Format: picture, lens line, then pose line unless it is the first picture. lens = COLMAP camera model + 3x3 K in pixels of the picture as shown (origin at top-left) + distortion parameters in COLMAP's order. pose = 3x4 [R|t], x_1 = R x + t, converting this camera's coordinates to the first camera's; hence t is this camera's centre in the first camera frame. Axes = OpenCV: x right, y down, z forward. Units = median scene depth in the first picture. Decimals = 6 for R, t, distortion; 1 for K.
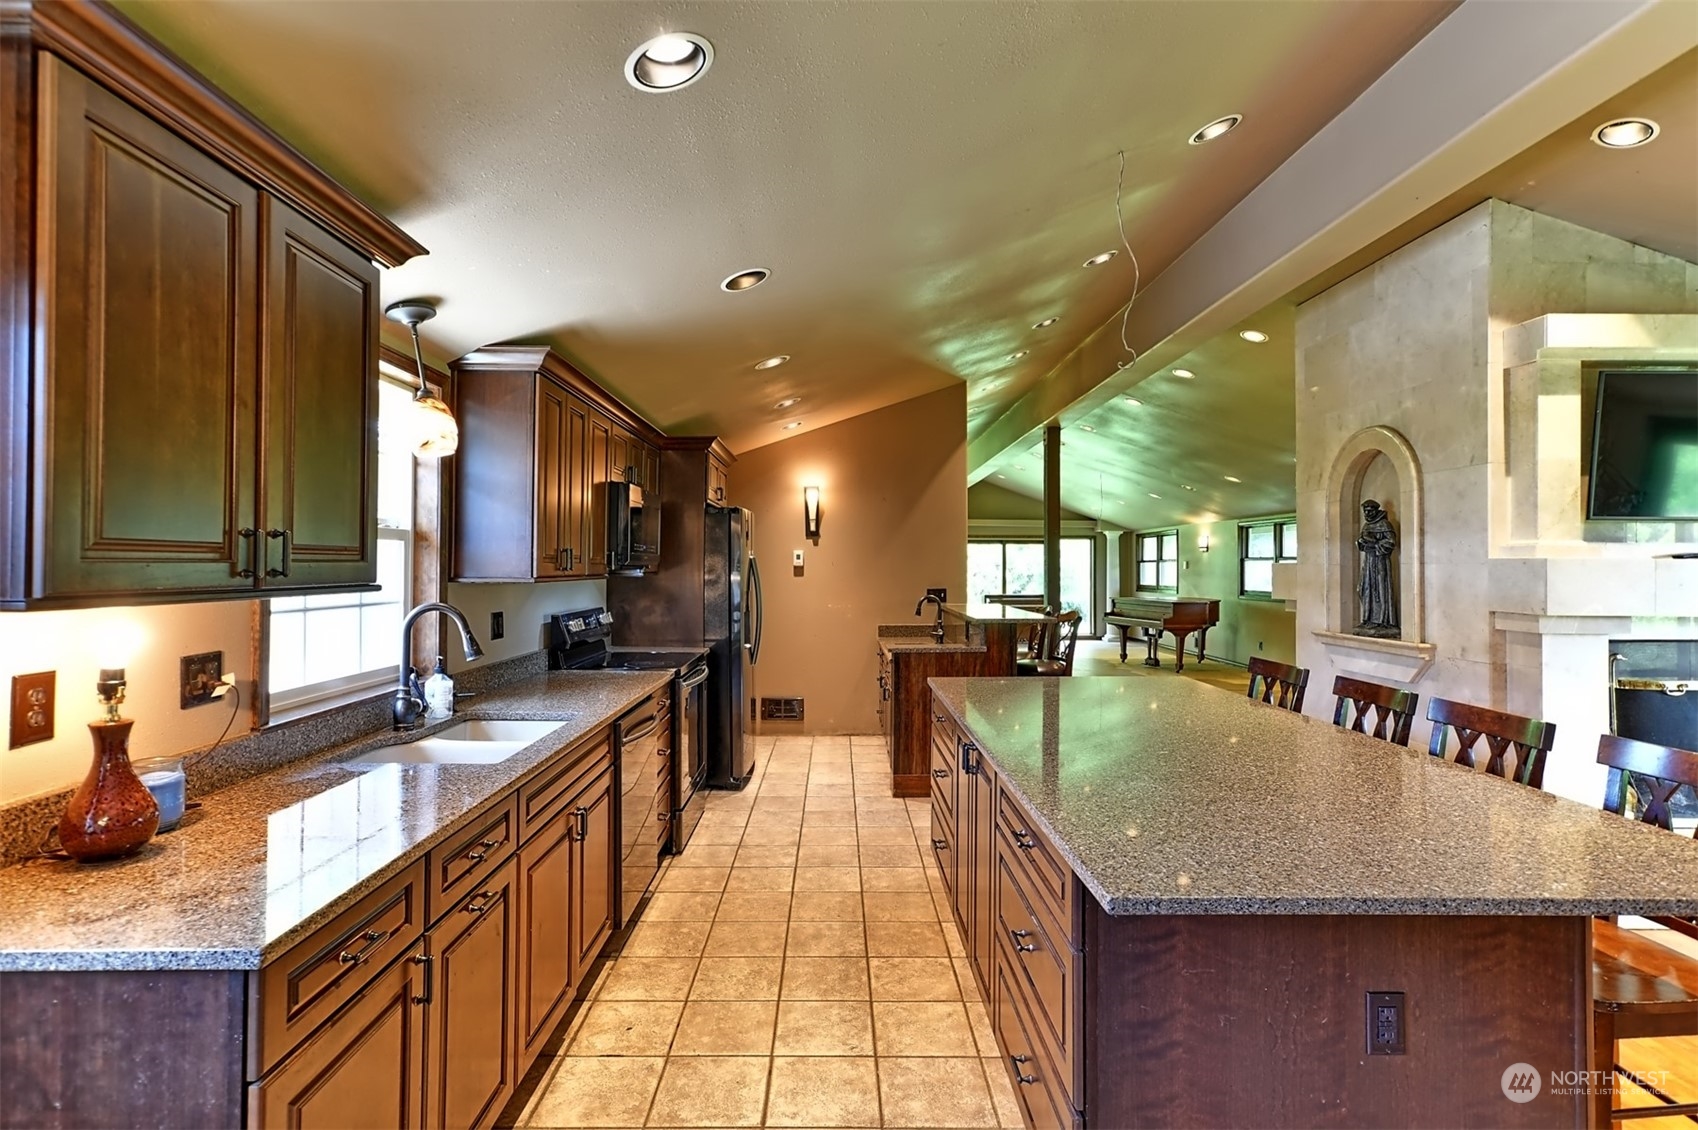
lens RADIAL K [[825.3, 0, 849.6], [0, 825.3, 552.4], [0, 0, 1]] dist [-0.020559, 0.018022]
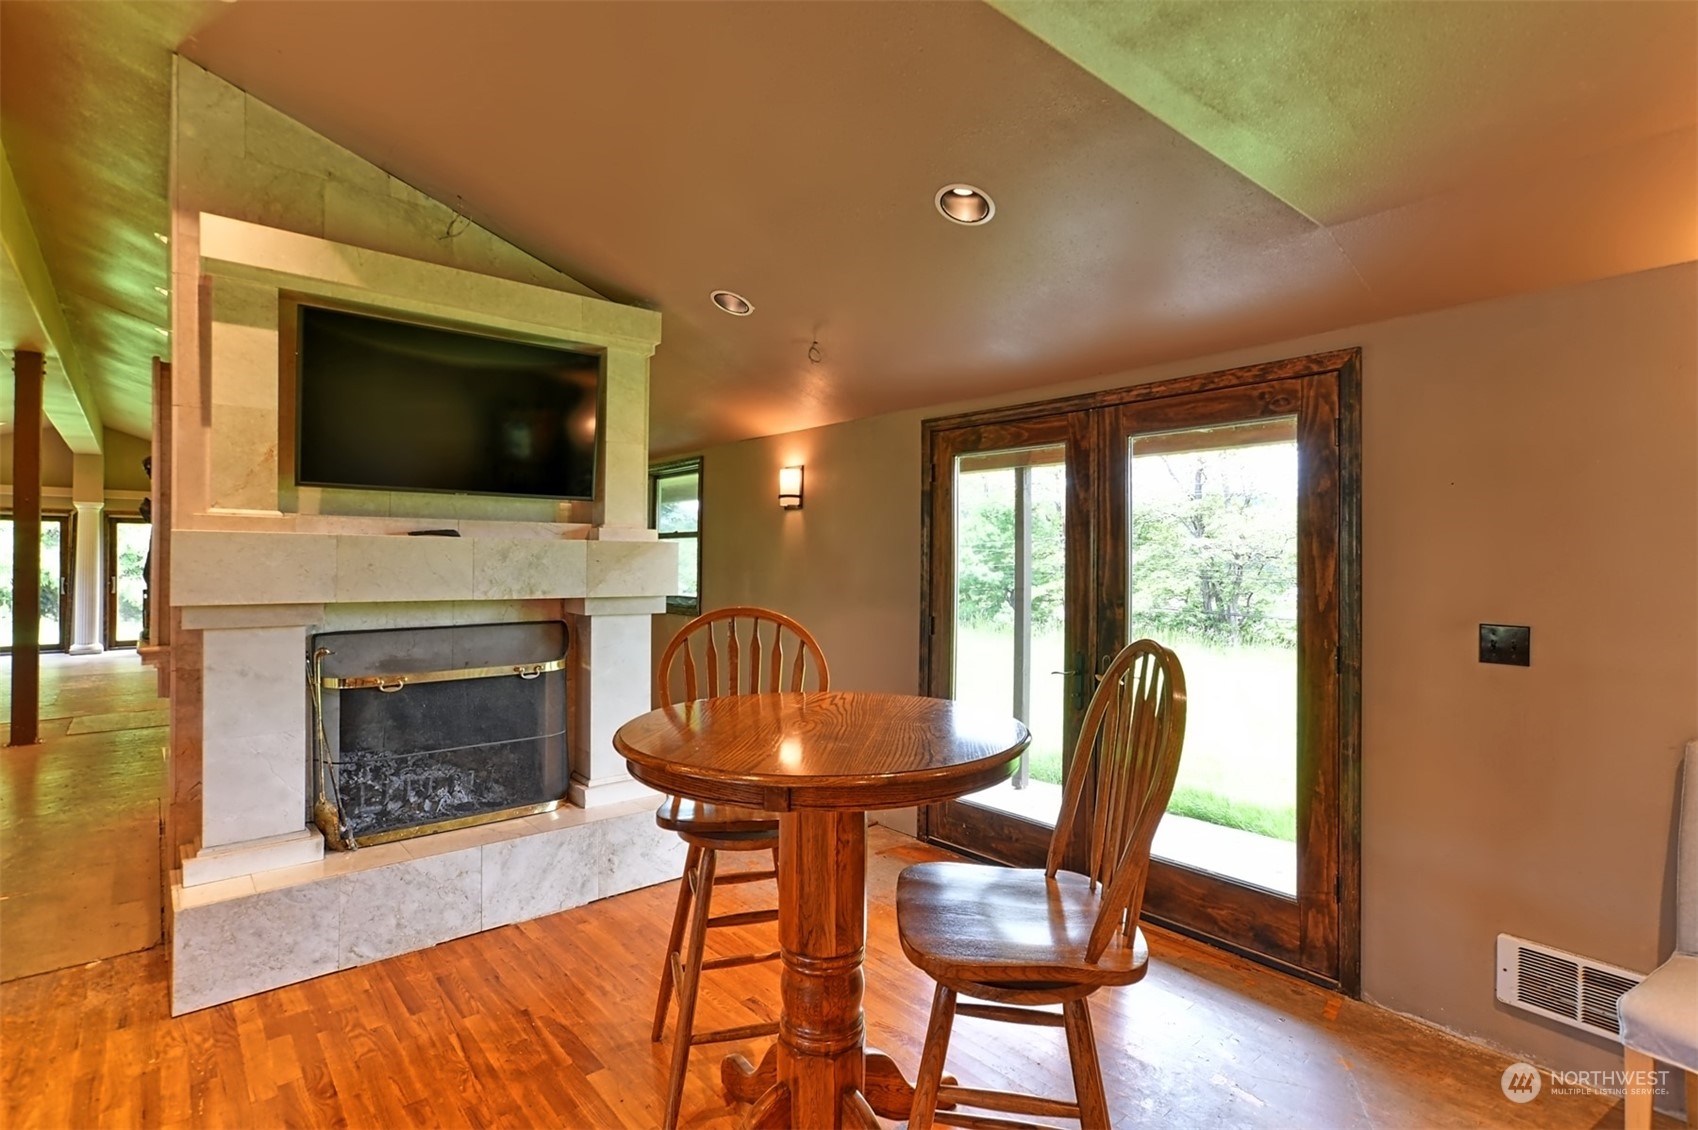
lens RADIAL K [[825.3, 0, 845.9], [0, 825.3, 557.2], [0, 0, 1]] dist [-0.020559, 0.018022]
pose [[0.771843, -0.002405, 0.635808, 0.855641], [-0.011341, 0.999782, 0.017550, 0.011179], [-0.635712, -0.020756, 0.771647, 0.017110]]
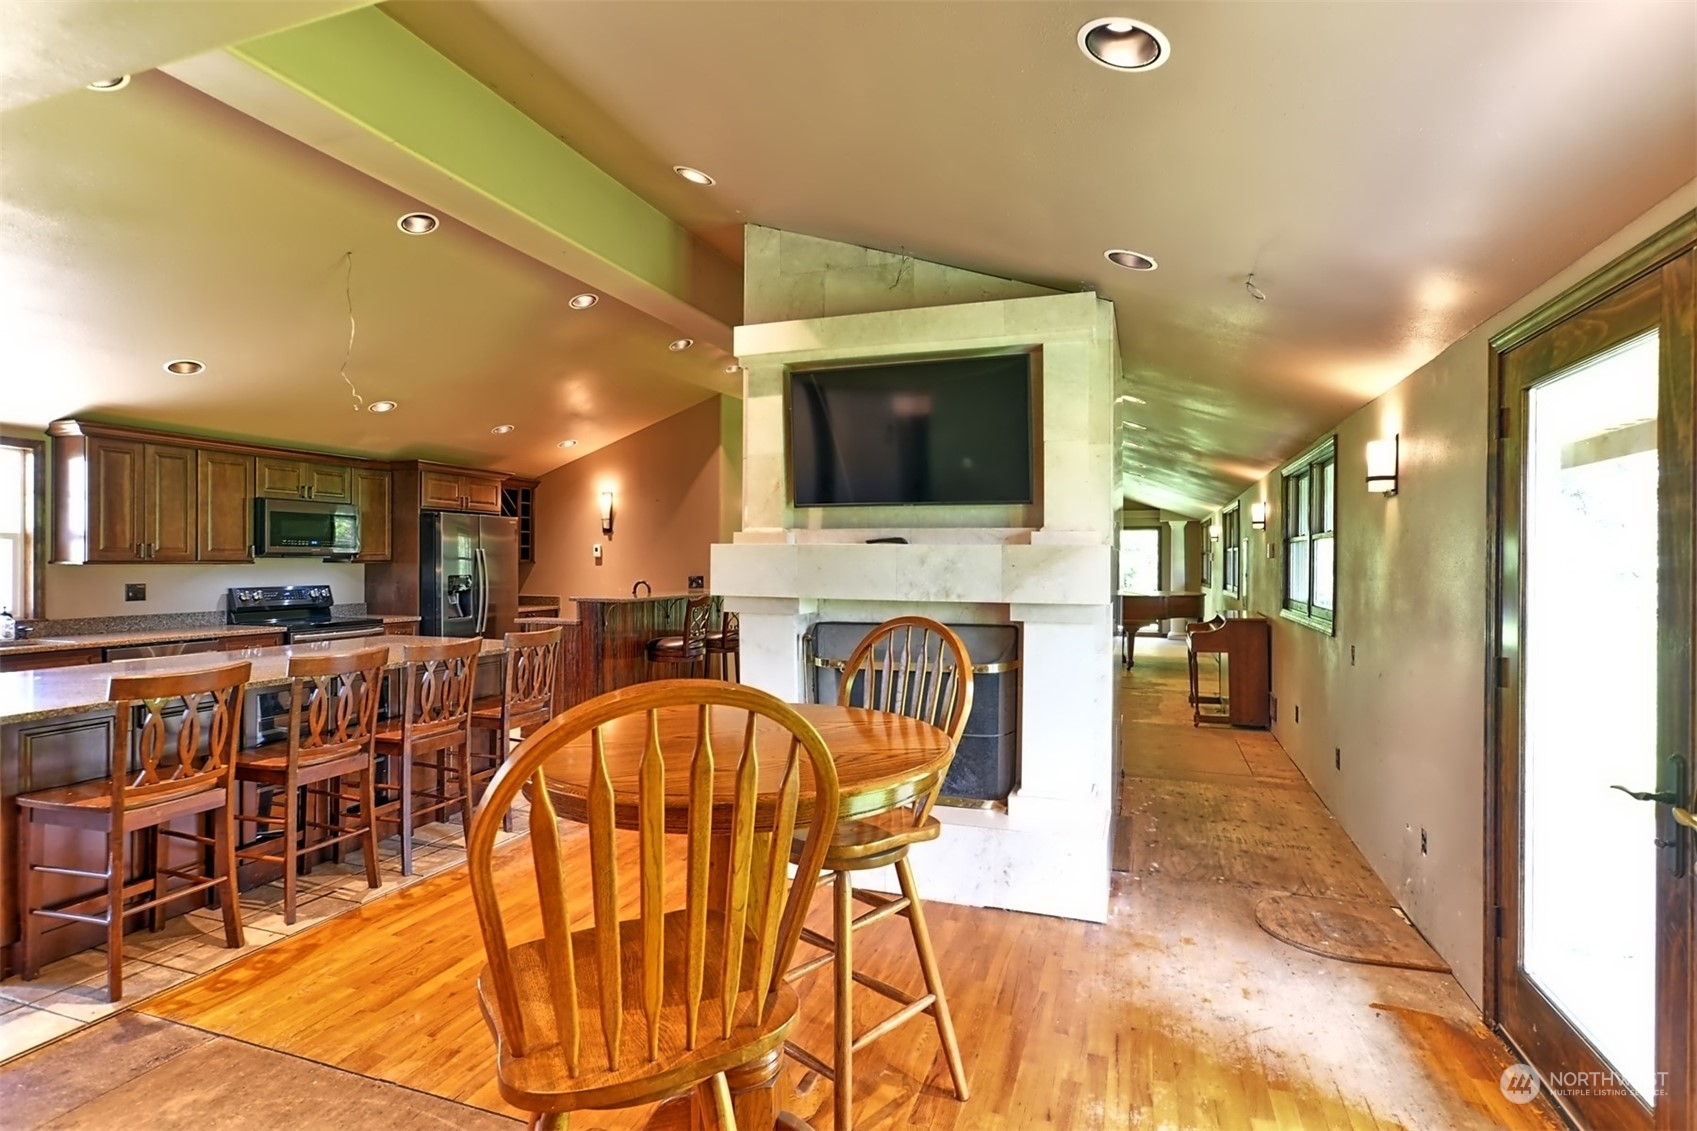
lens RADIAL K [[824.8, 0, 856.9], [0, 824.8, 563.0], [0, 0, 1]] dist [-0.020559, 0.018022]
pose [[0.939650, -0.001694, -0.342134, 1.442737], [0.007653, 0.999842, 0.016069, 0.016583], [0.342053, -0.017718, 0.939514, -0.007519]]
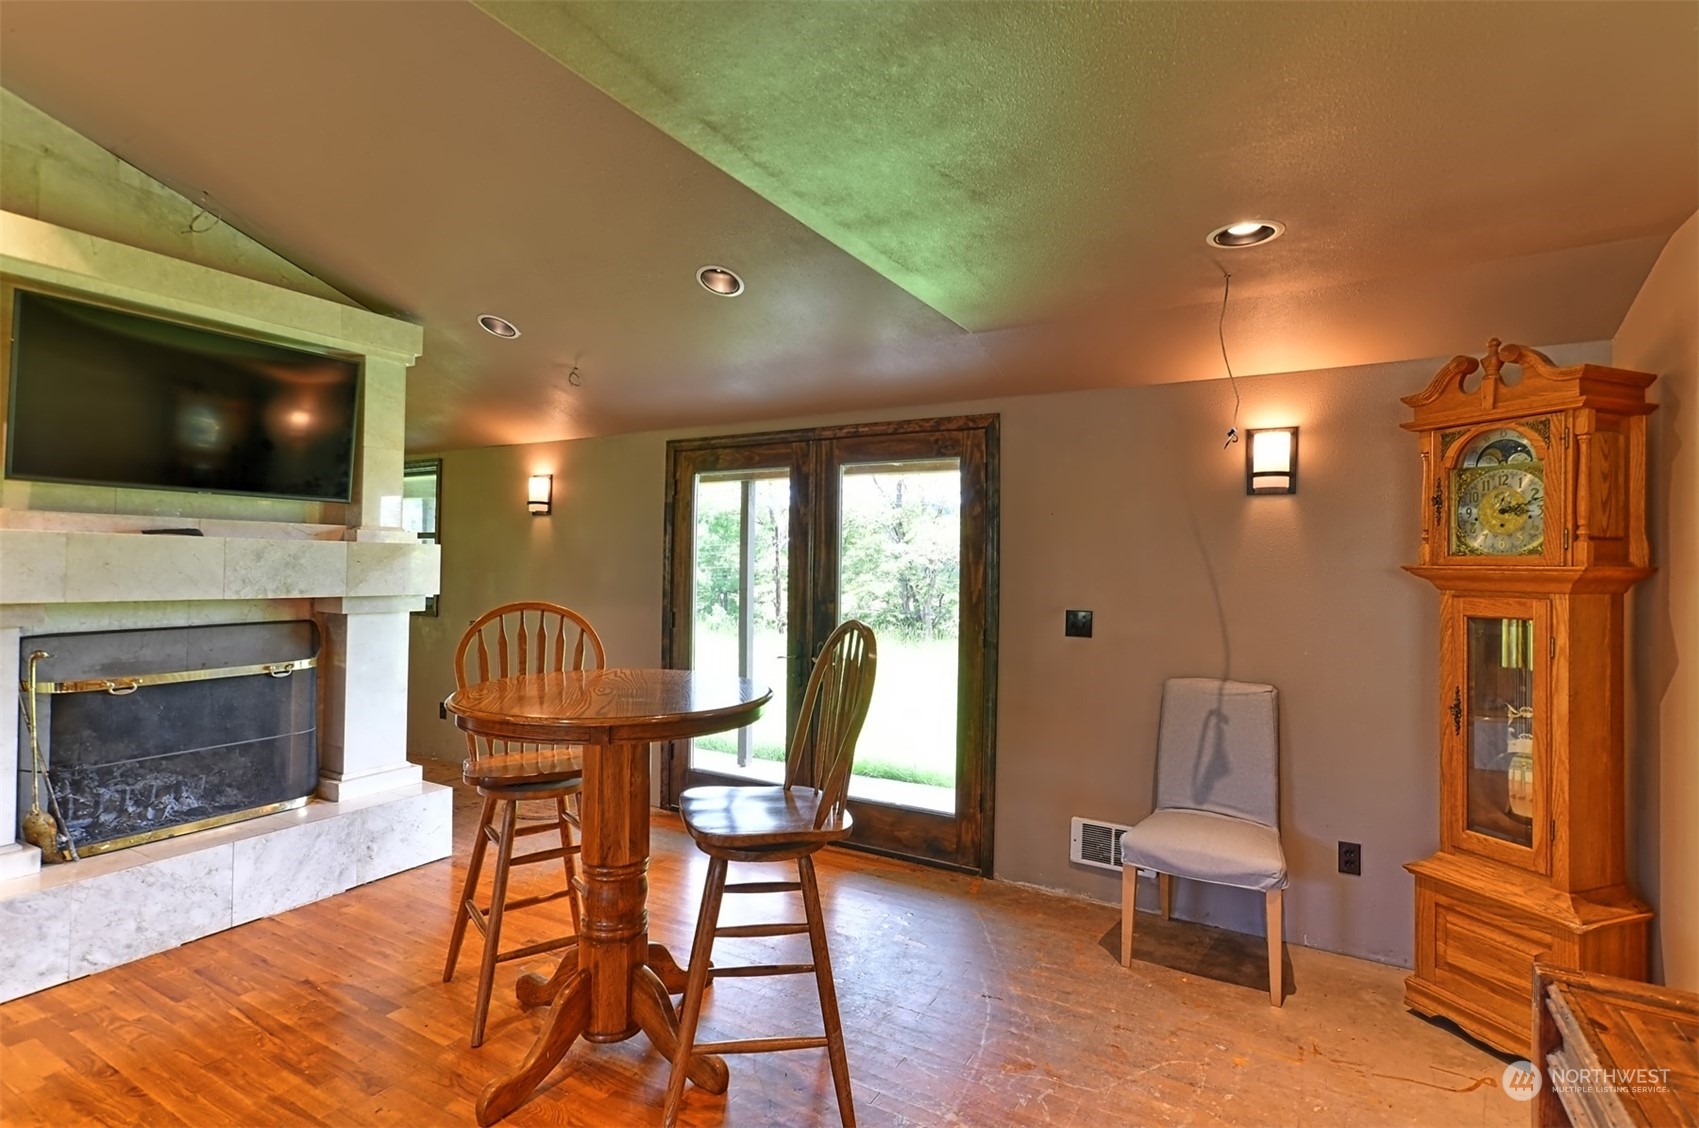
lens RADIAL K [[825.8, 0, 832.2], [0, 825.8, 563.4], [0, 0, 1]] dist [-0.020559, 0.018022]
pose [[0.527775, 0.000319, 0.849384, 0.691633], [-0.025964, 0.999539, 0.015757, 0.007115], [-0.848987, -0.030369, 0.527540, -0.078390]]
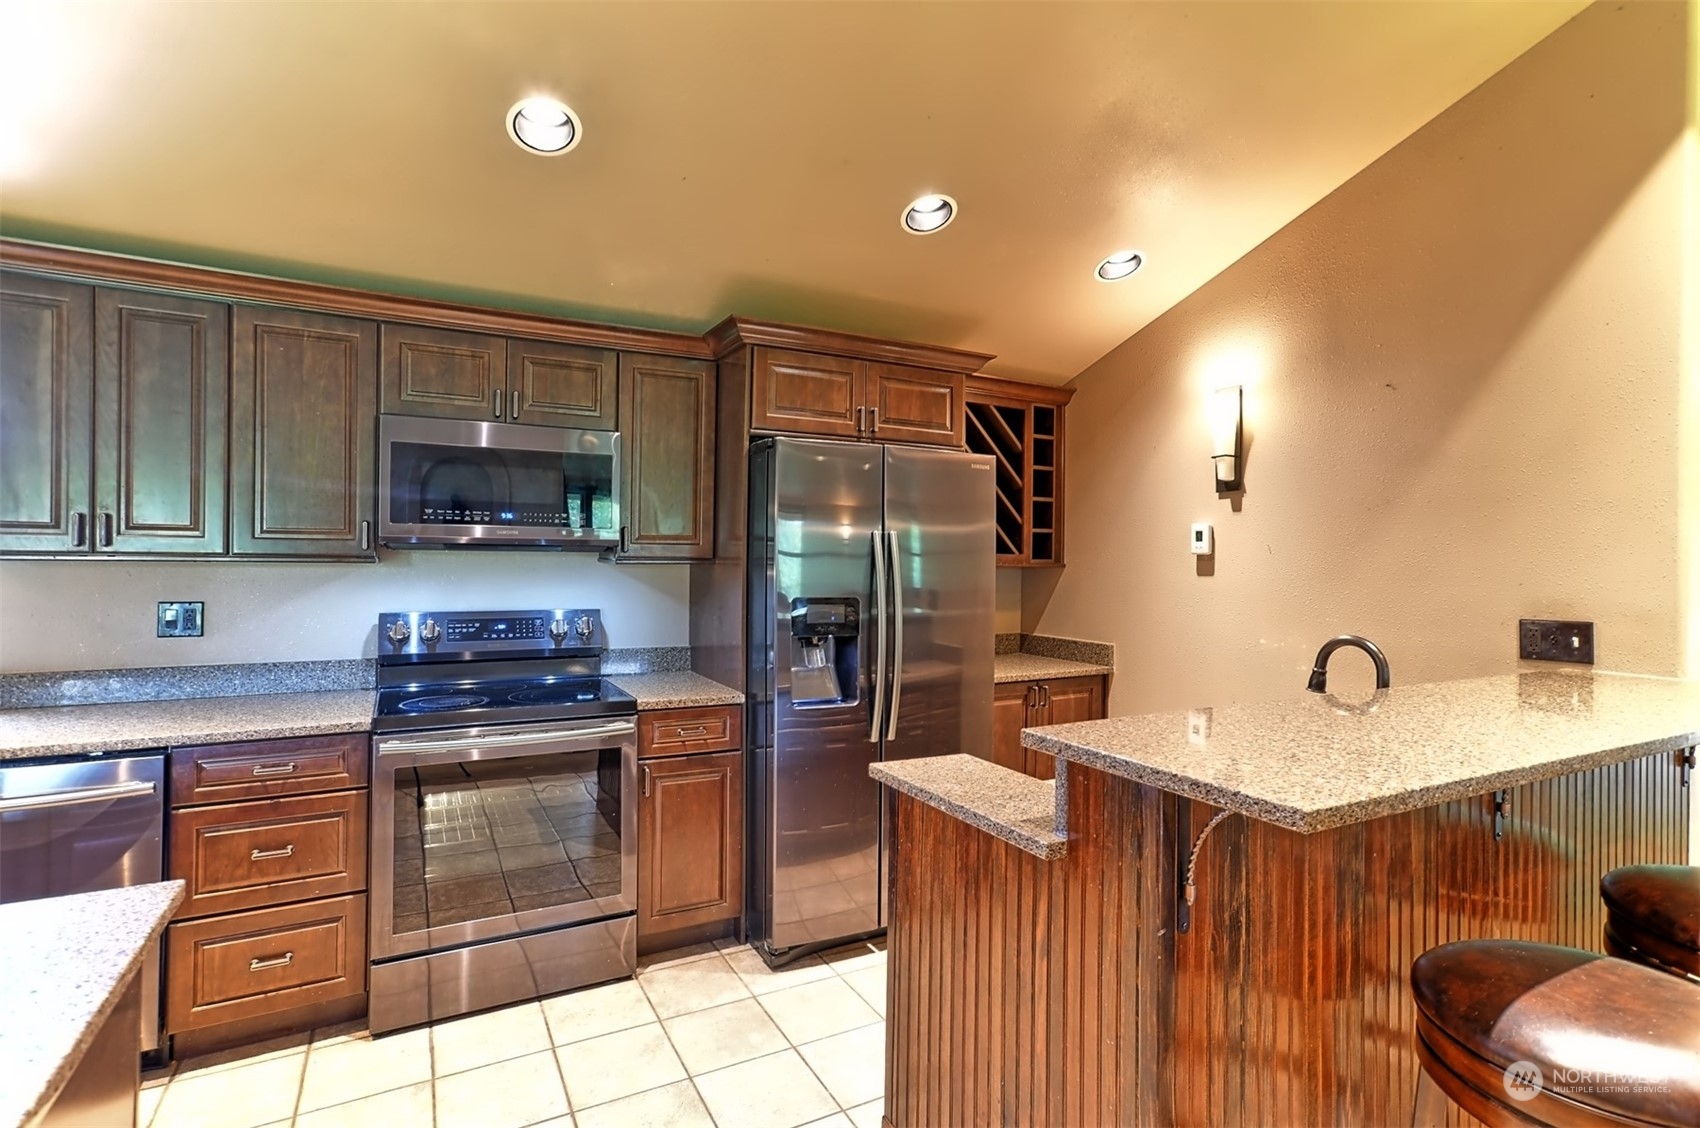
lens RADIAL K [[826.3, 0, 836.1], [0, 826.3, 549.8], [0, 0, 1]] dist [-0.020559, 0.018022]
pose [[0.444254, -0.011619, -0.895825, 0.546547], [0.005574, 0.999932, -0.010205, 0.034419], [0.895883, -0.000460, 0.444289, 1.225596]]
